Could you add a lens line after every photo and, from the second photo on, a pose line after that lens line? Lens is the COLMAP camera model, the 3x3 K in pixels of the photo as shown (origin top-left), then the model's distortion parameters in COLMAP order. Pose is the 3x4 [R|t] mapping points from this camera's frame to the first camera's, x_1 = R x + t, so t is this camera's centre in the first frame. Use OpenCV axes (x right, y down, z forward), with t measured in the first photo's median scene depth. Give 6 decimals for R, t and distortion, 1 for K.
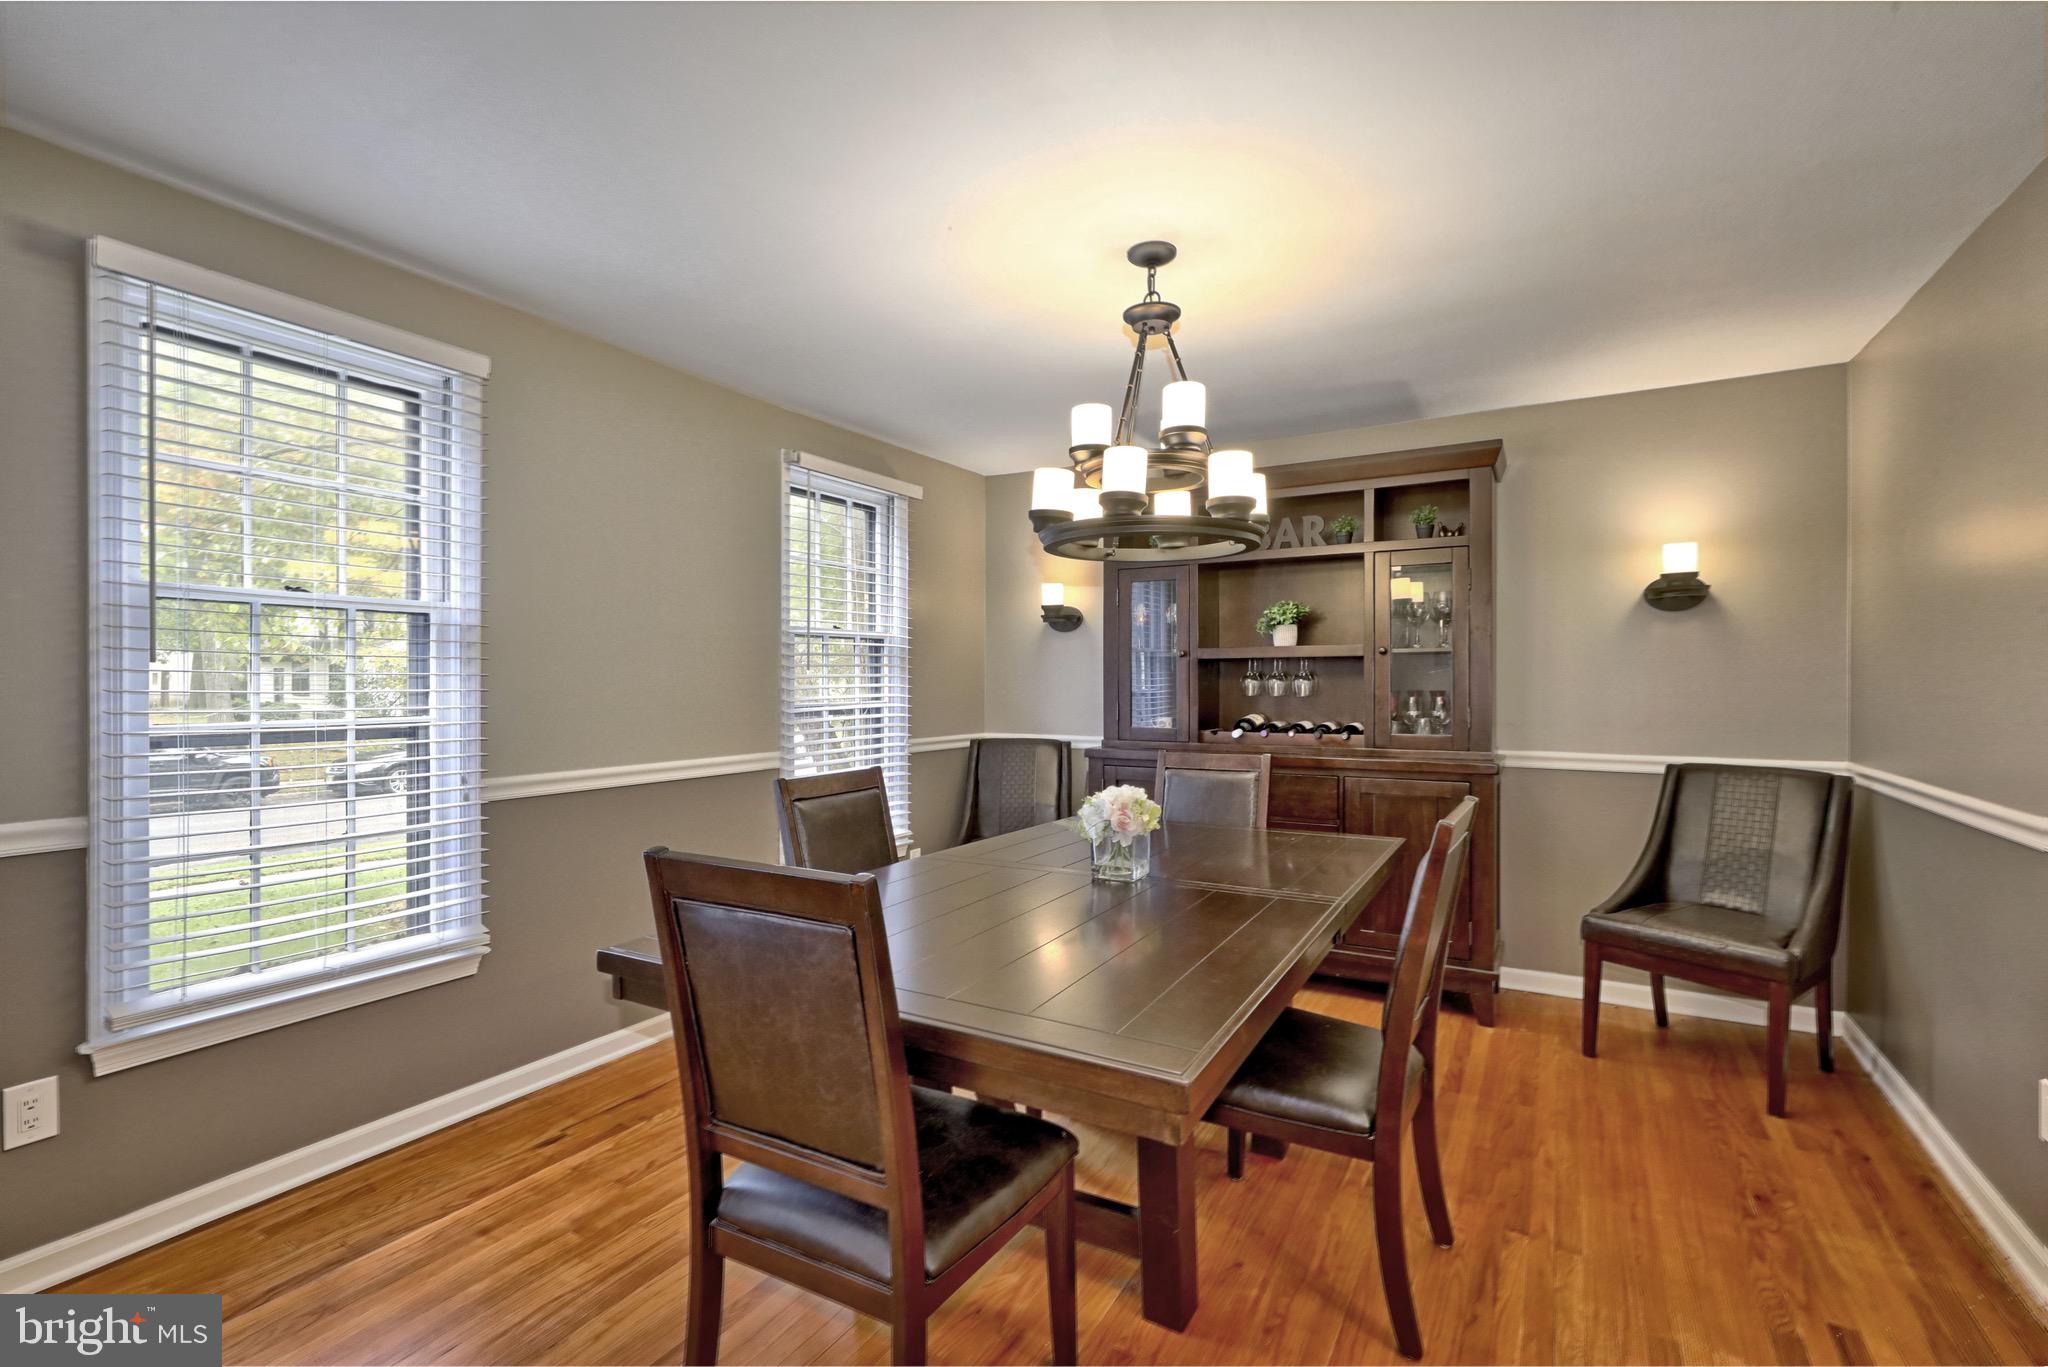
lens RADIAL K [[919.7, 0, 1019.2], [0, 919.7, 683.2], [0, 0, 1]] dist [0.000297, 0.000275]
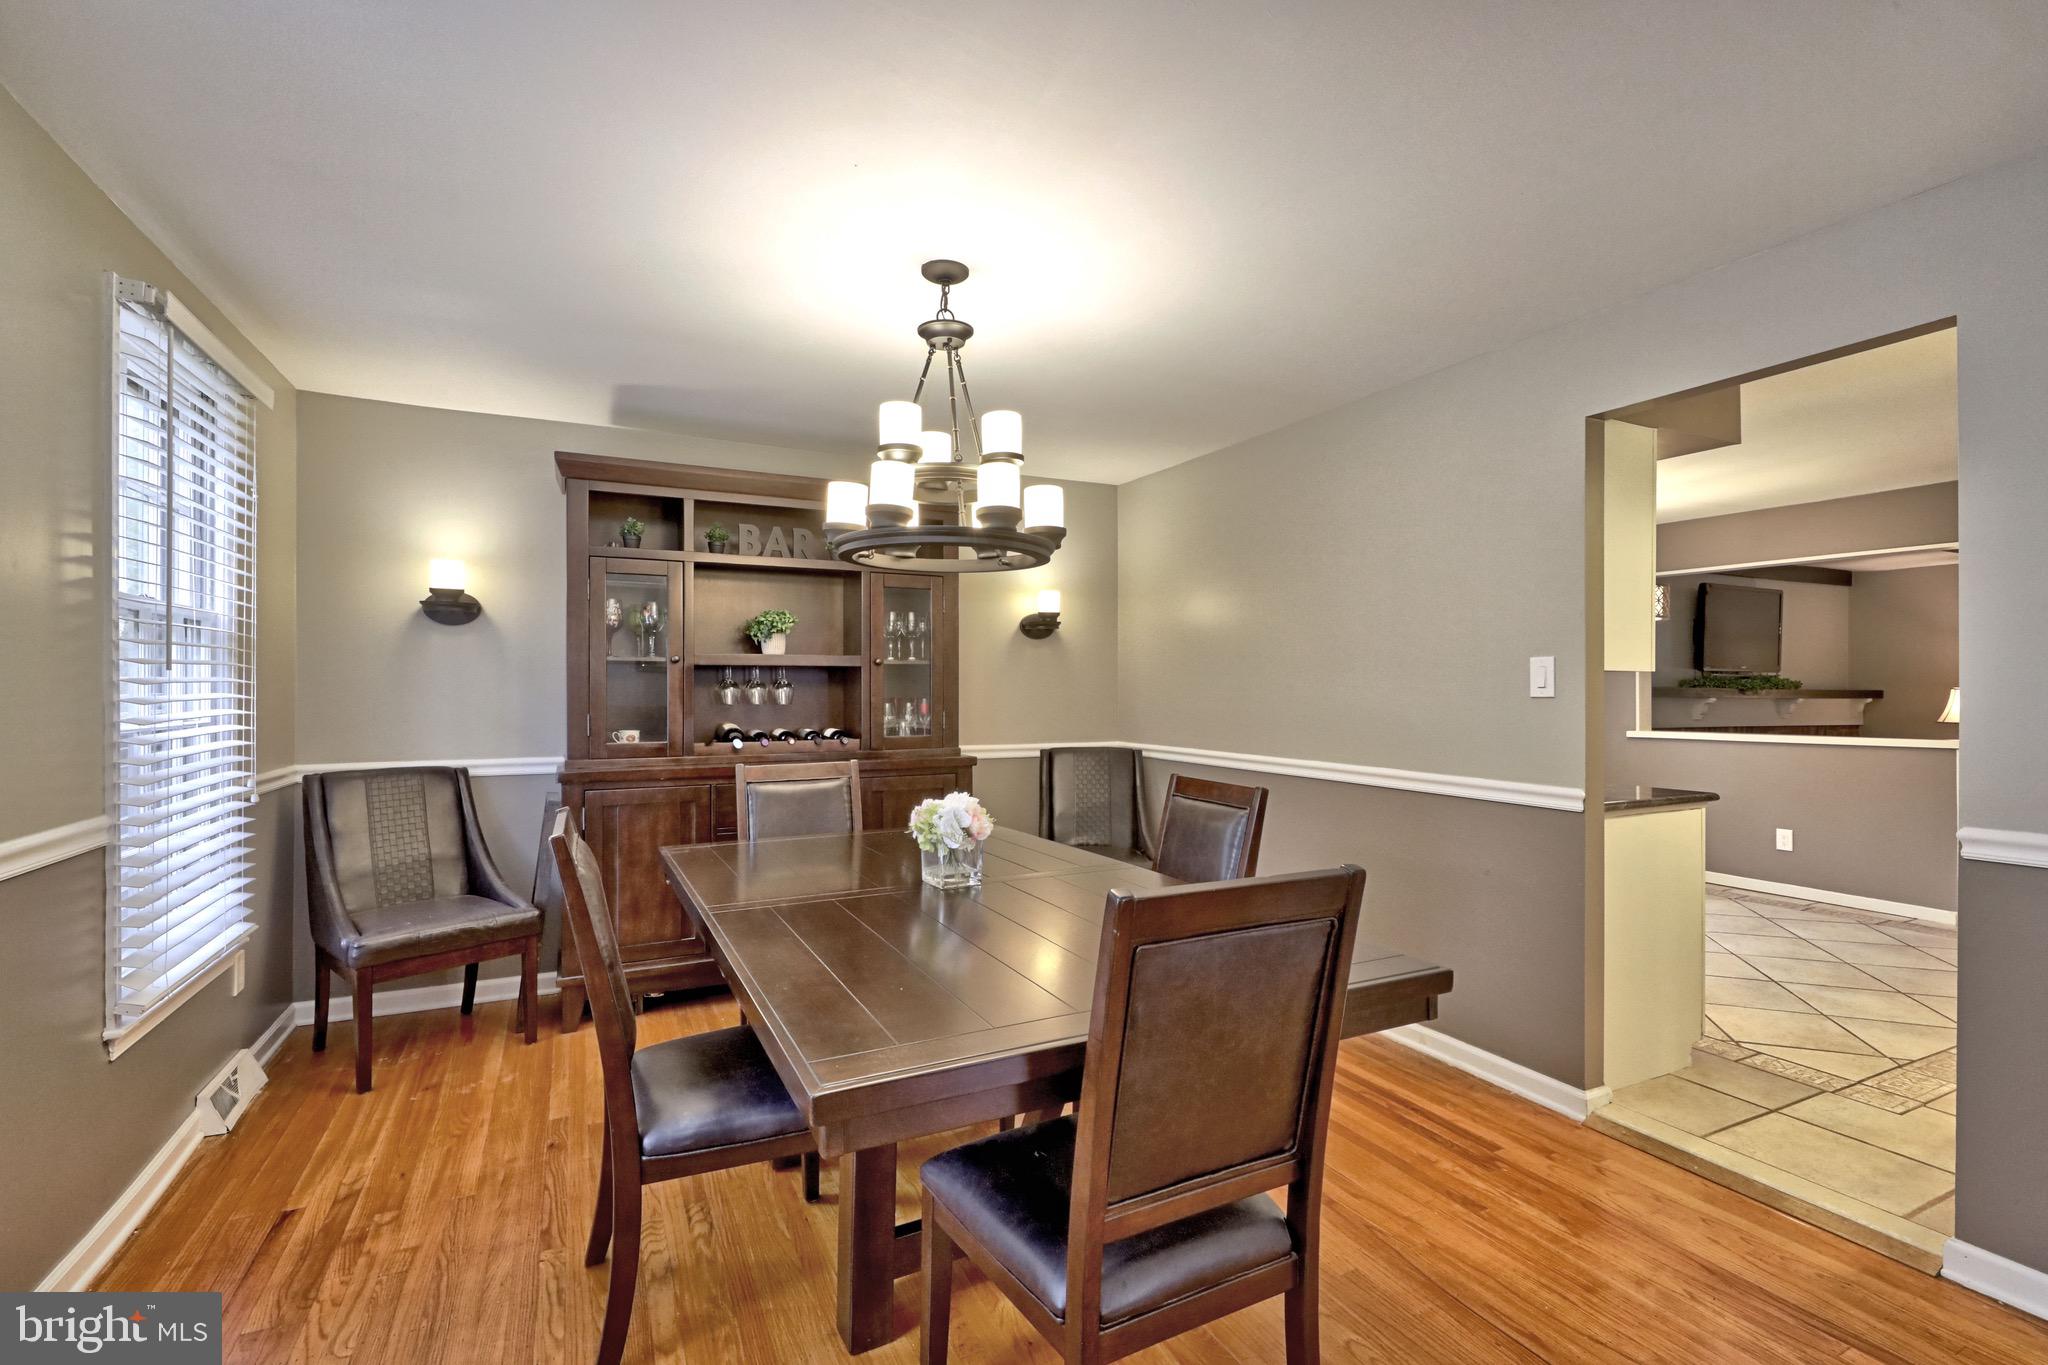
lens RADIAL K [[919.7, 0, 1028.3], [0, 919.7, 685.3], [0, 0, 1]] dist [0.000297, 0.000275]
pose [[0.548698, 0.004977, 0.836006, -0.448595], [0.001402, 0.999975, -0.006873, 0.000785], [-0.836020, 0.004943, 0.548677, 0.247972]]
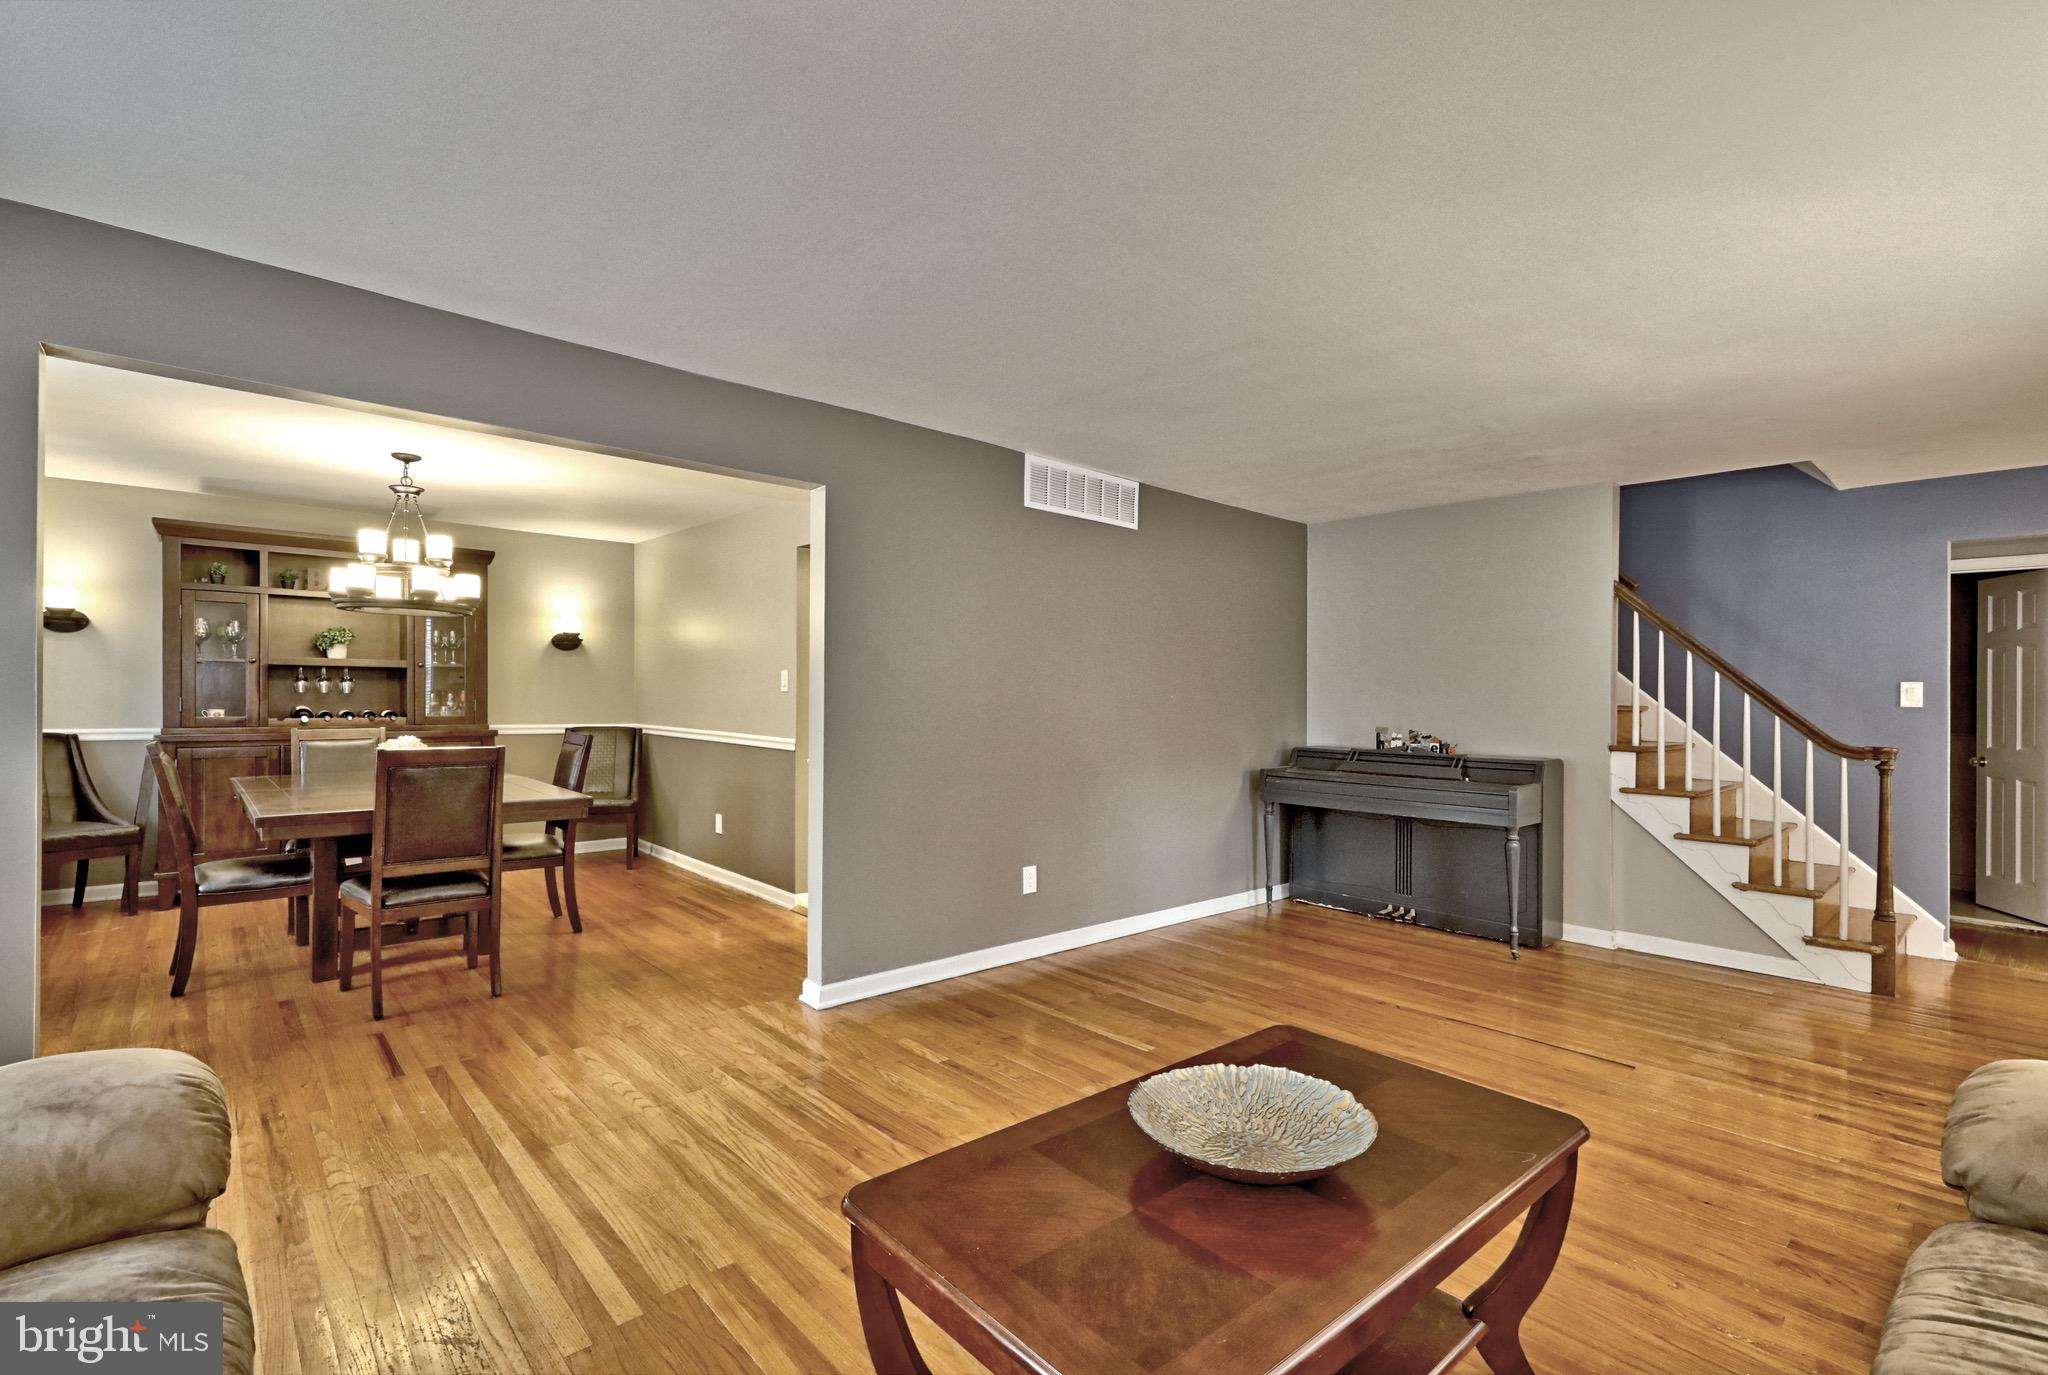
lens RADIAL K [[922.9, 0, 1020.0], [0, 922.9, 704.1], [0, 0, 1]] dist [0.000578, -0.001225]
pose [[0.302537, -0.004285, 0.953128, -0.873564], [-0.010049, 0.999920, 0.007685, 0.011284], [-0.953085, -0.011903, 0.302469, -0.526890]]
